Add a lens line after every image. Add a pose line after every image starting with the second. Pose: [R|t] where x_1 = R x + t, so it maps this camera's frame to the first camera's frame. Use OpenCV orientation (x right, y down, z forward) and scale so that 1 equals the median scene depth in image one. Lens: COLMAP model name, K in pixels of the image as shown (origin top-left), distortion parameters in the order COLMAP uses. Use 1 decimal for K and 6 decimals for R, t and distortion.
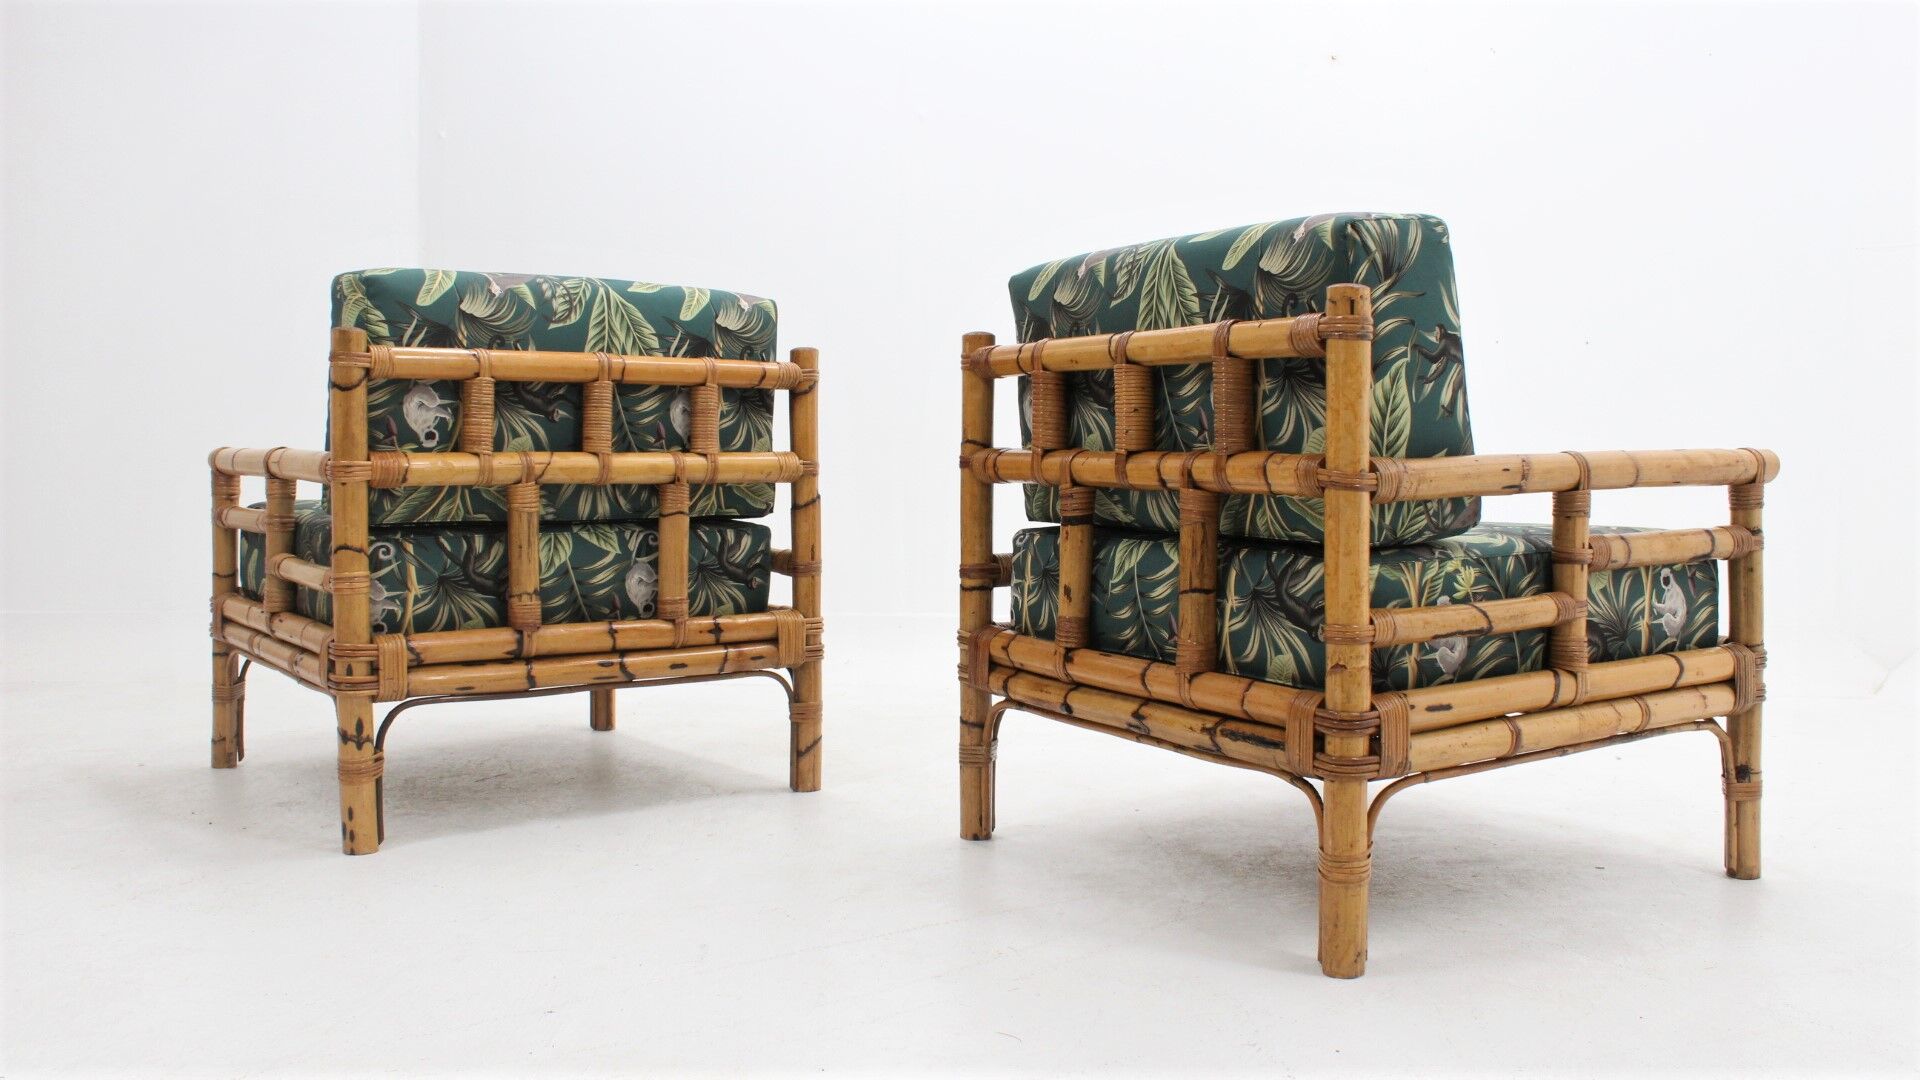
lens RADIAL K [[1687.4, 0, 960.0], [0, 1687.4, 540.0], [0, 0, 1]] dist [-0.165951, 0.135472]
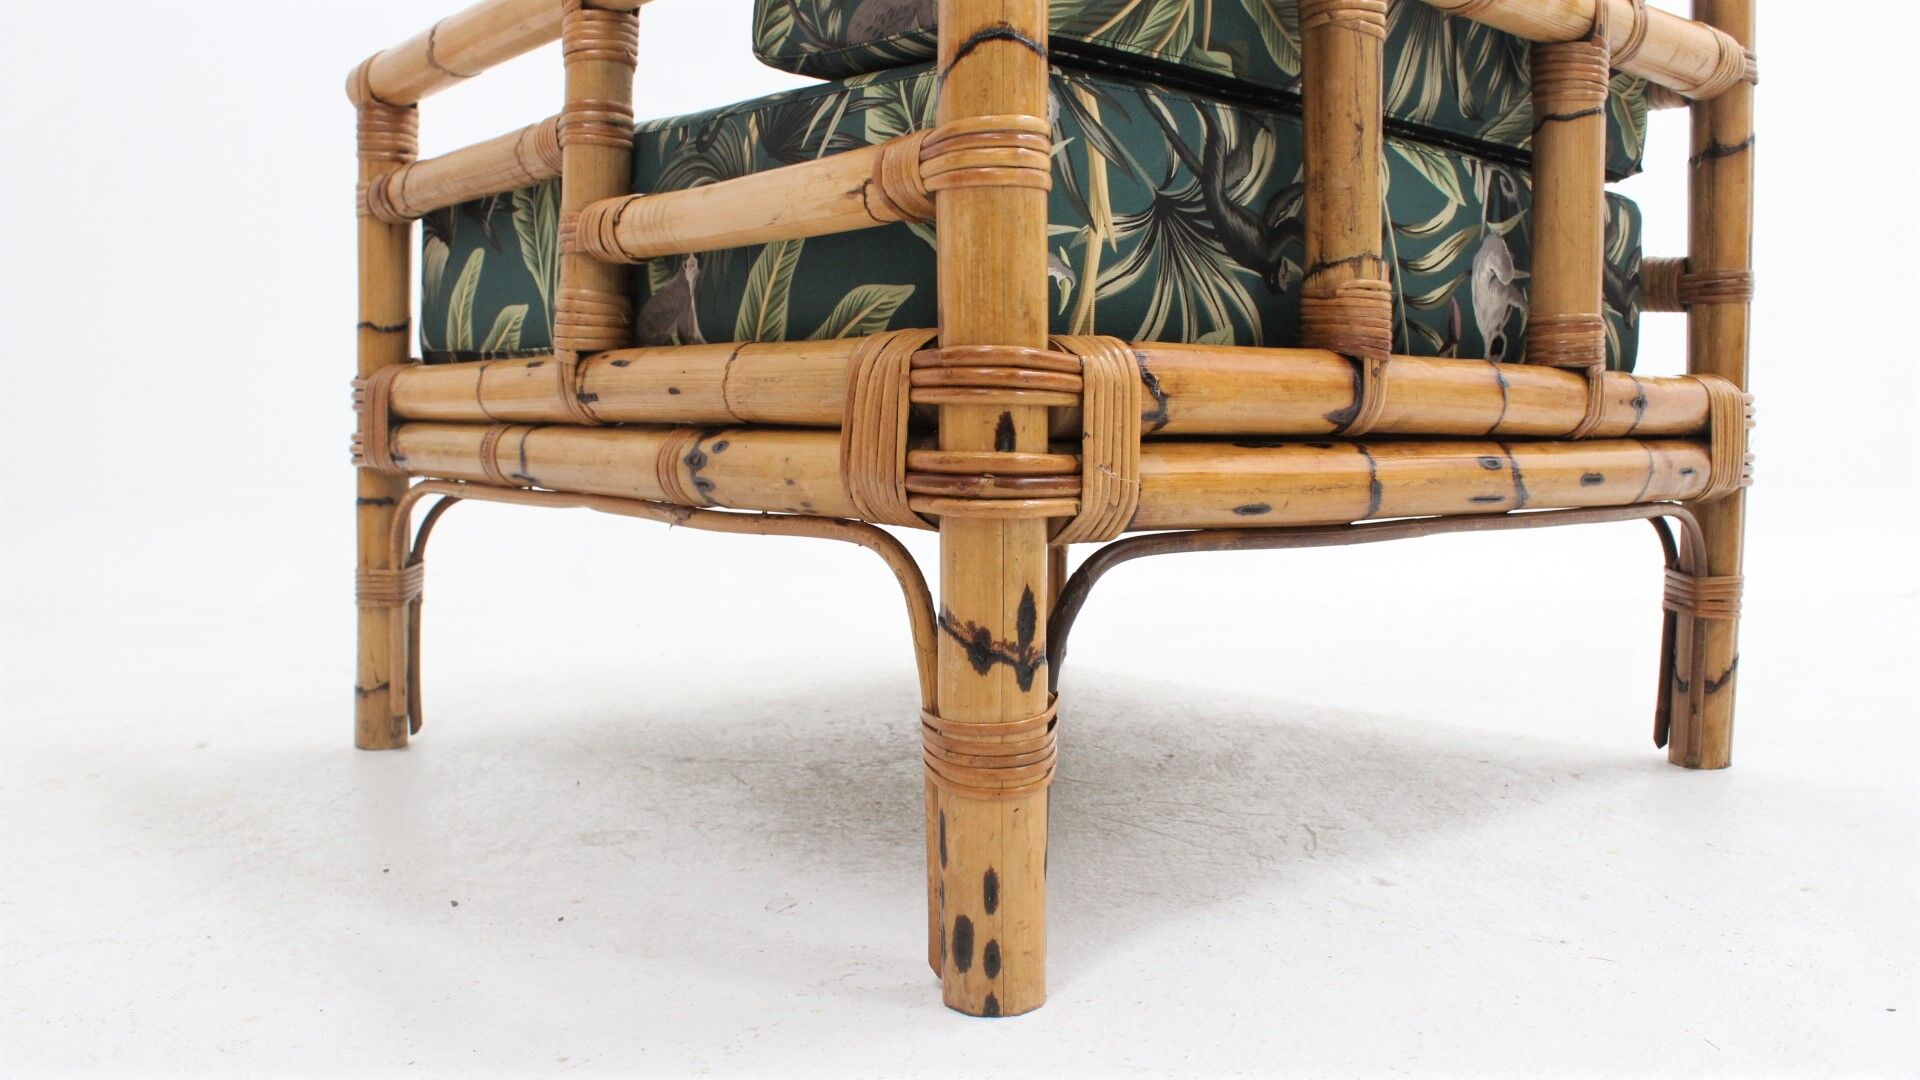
lens RADIAL K [[1687.4, 0, 960.0], [0, 1687.4, 540.0], [0, 0, 1]] dist [-0.165951, 0.135472]
pose [[0.999490, -0.007052, 0.031143, -0.249299], [0.006421, 0.999773, 0.020306, 0.059423], [-0.031279, -0.020095, 0.999309, 0.438688]]
